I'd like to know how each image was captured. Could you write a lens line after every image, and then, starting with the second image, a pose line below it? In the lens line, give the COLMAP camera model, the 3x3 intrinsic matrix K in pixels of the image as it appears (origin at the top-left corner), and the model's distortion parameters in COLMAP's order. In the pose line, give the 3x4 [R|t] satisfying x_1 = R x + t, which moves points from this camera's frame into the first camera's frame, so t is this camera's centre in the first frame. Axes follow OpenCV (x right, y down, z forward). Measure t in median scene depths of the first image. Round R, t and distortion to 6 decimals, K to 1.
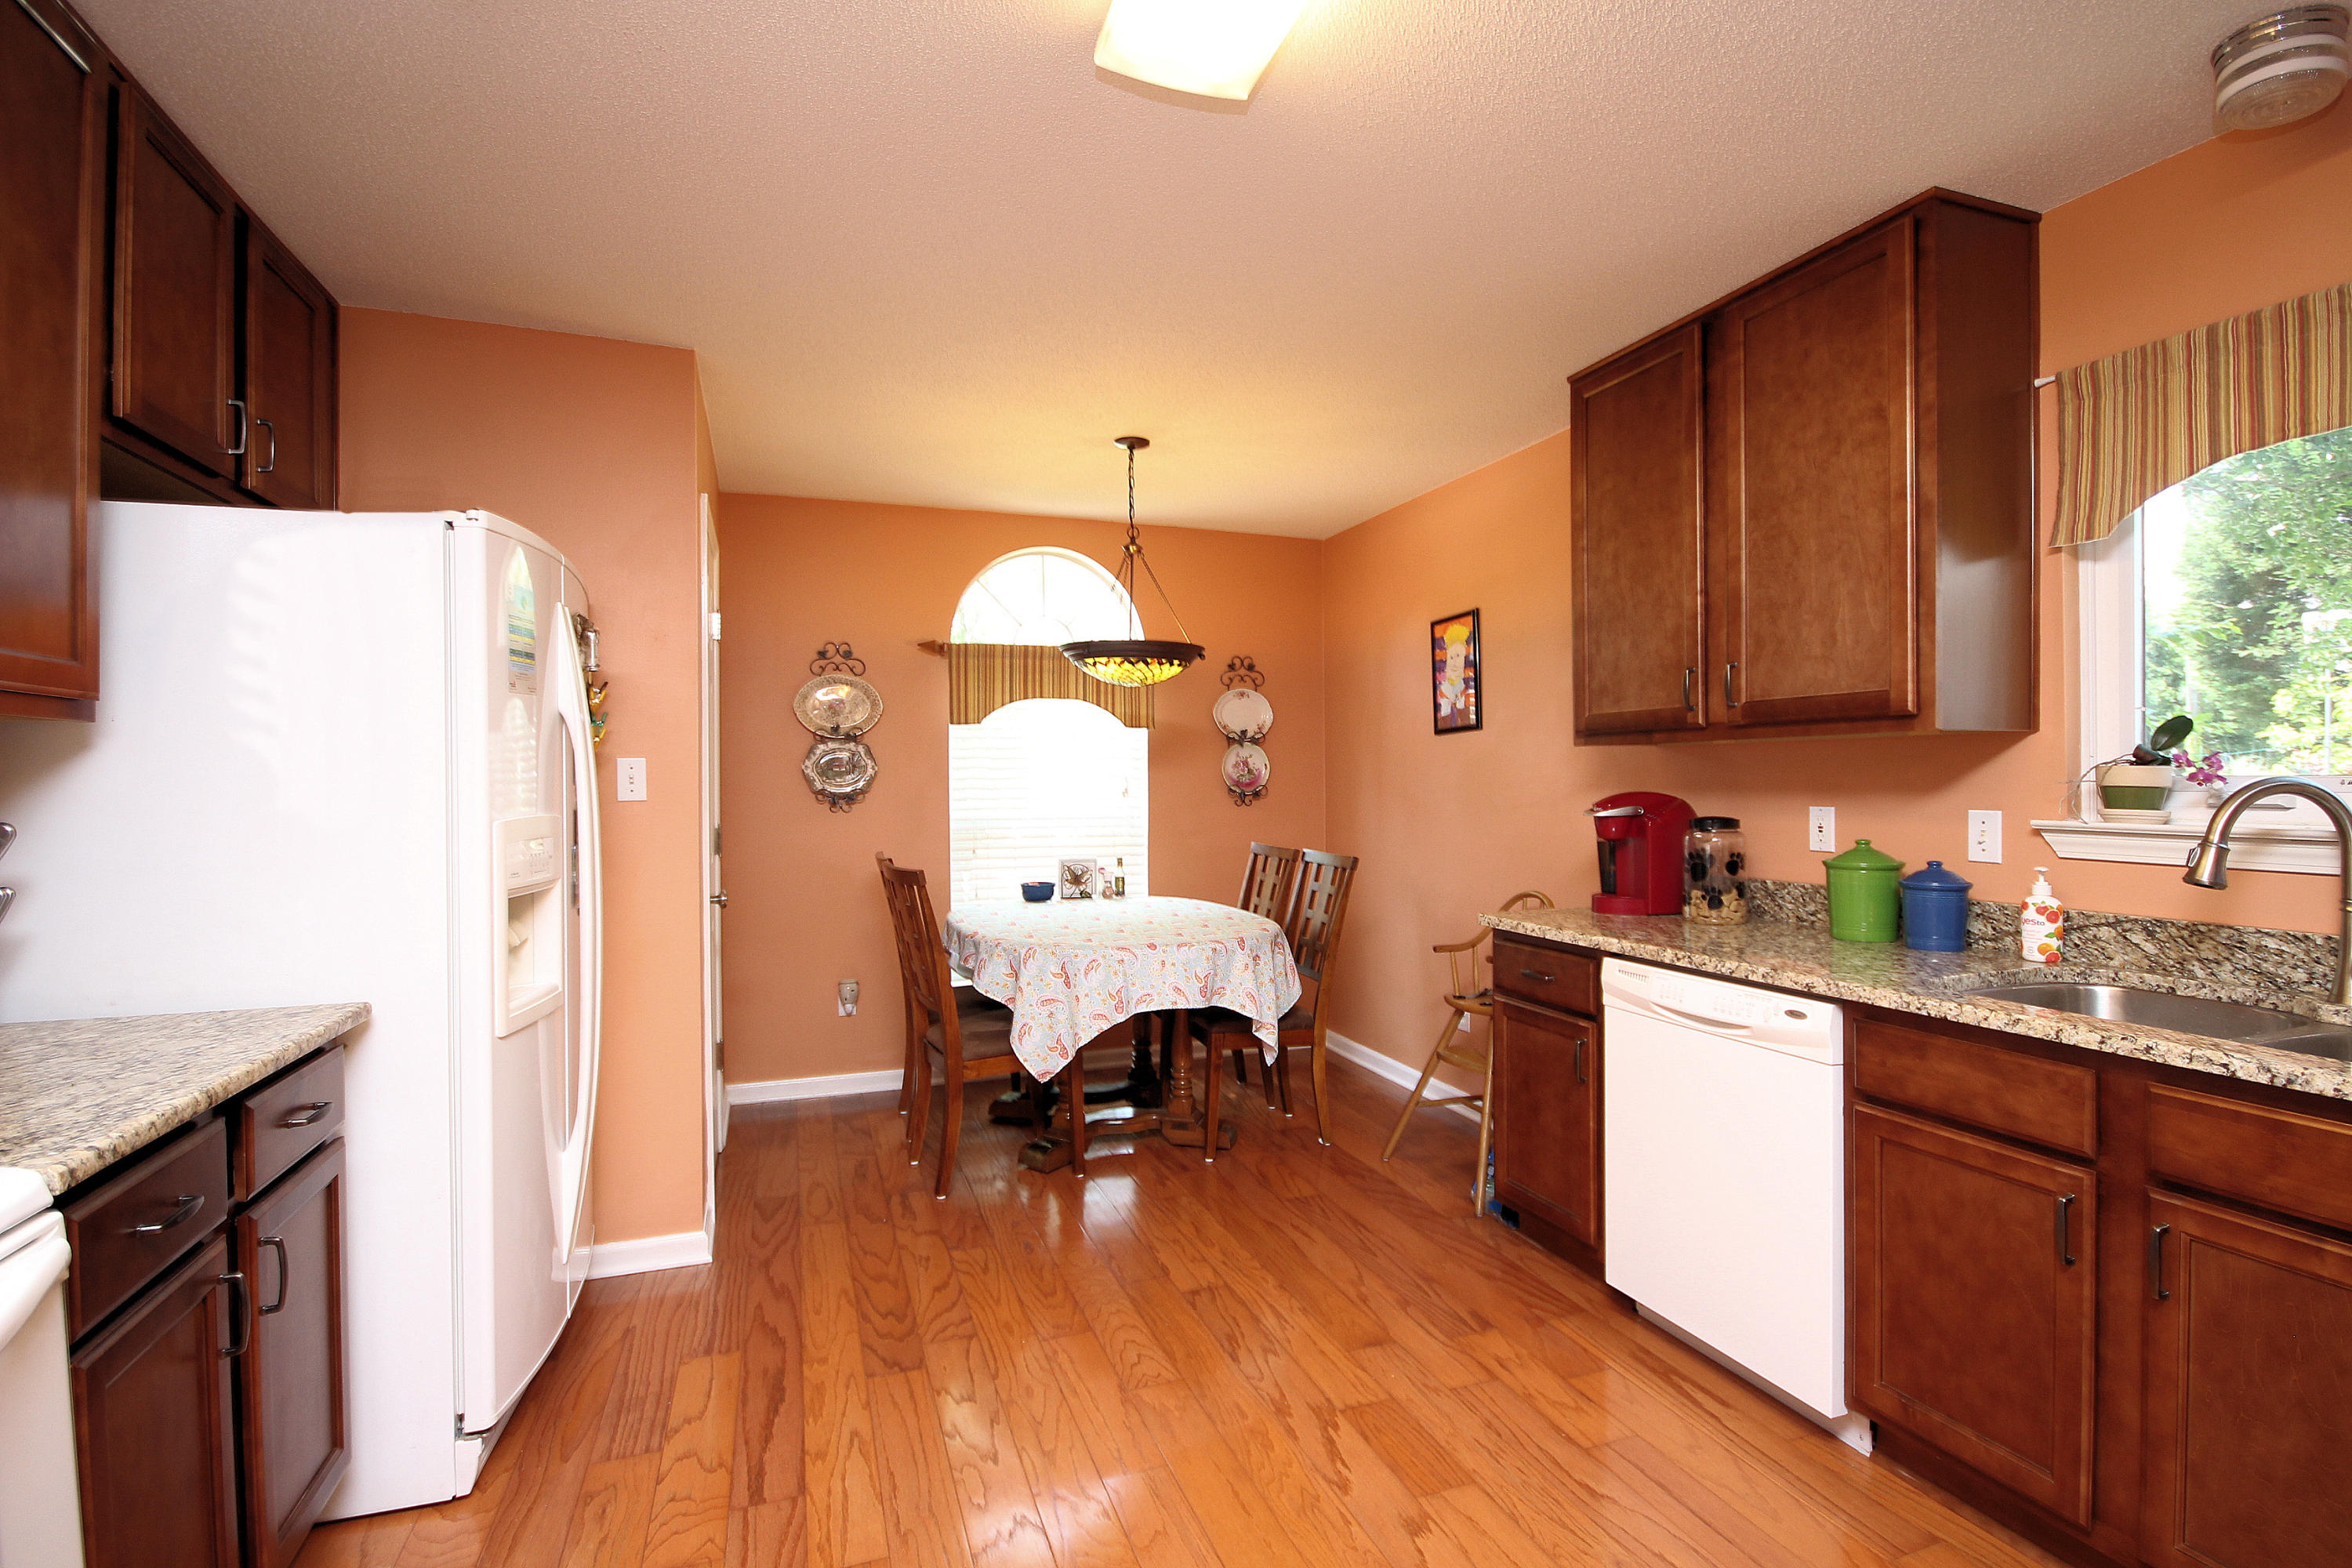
lens RADIAL K [[1084.8, 0, 1187.3], [0, 1084.8, 786.4], [0, 0, 1]] dist [0.009789, -0.011050]
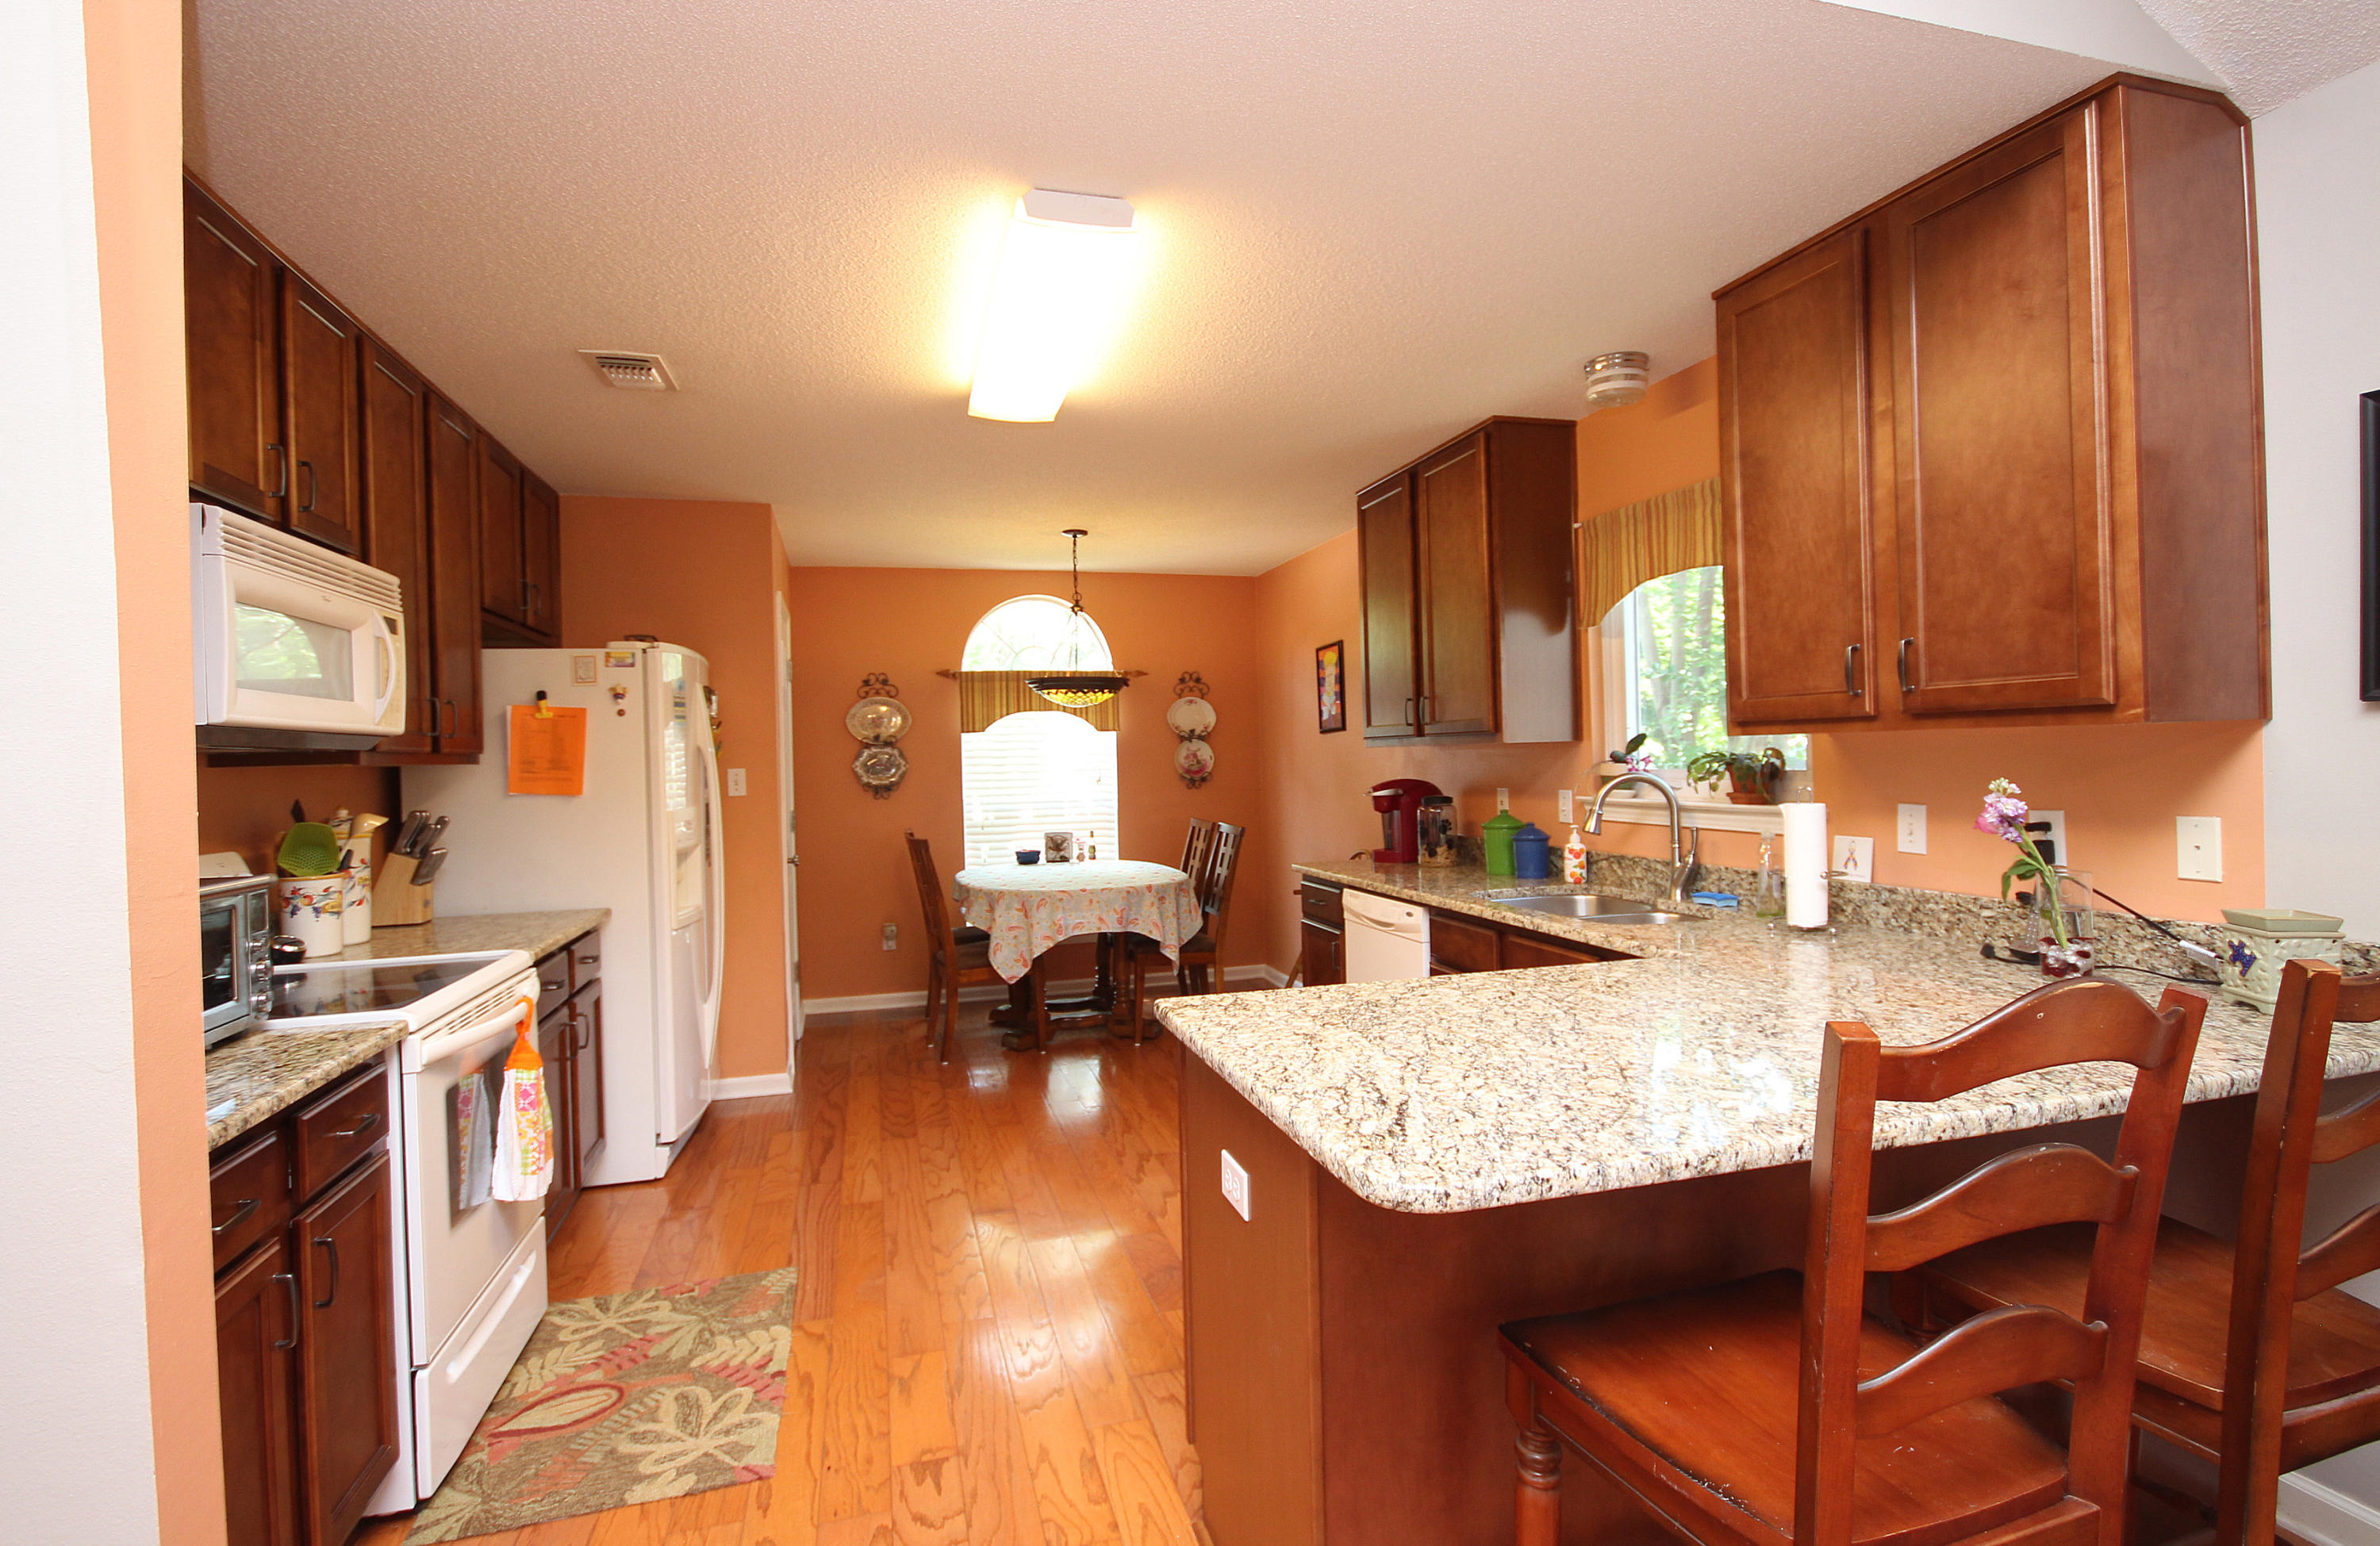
lens RADIAL K [[1113.8, 0, 1184.4], [0, 1113.8, 758.3], [0, 0, 1]] dist [-0.003069, -0.000023]
pose [[0.996904, -0.018437, -0.076434, 0.260728], [0.018179, 0.999826, -0.004078, -0.023778], [0.076496, 0.002676, 0.997066, -0.564333]]
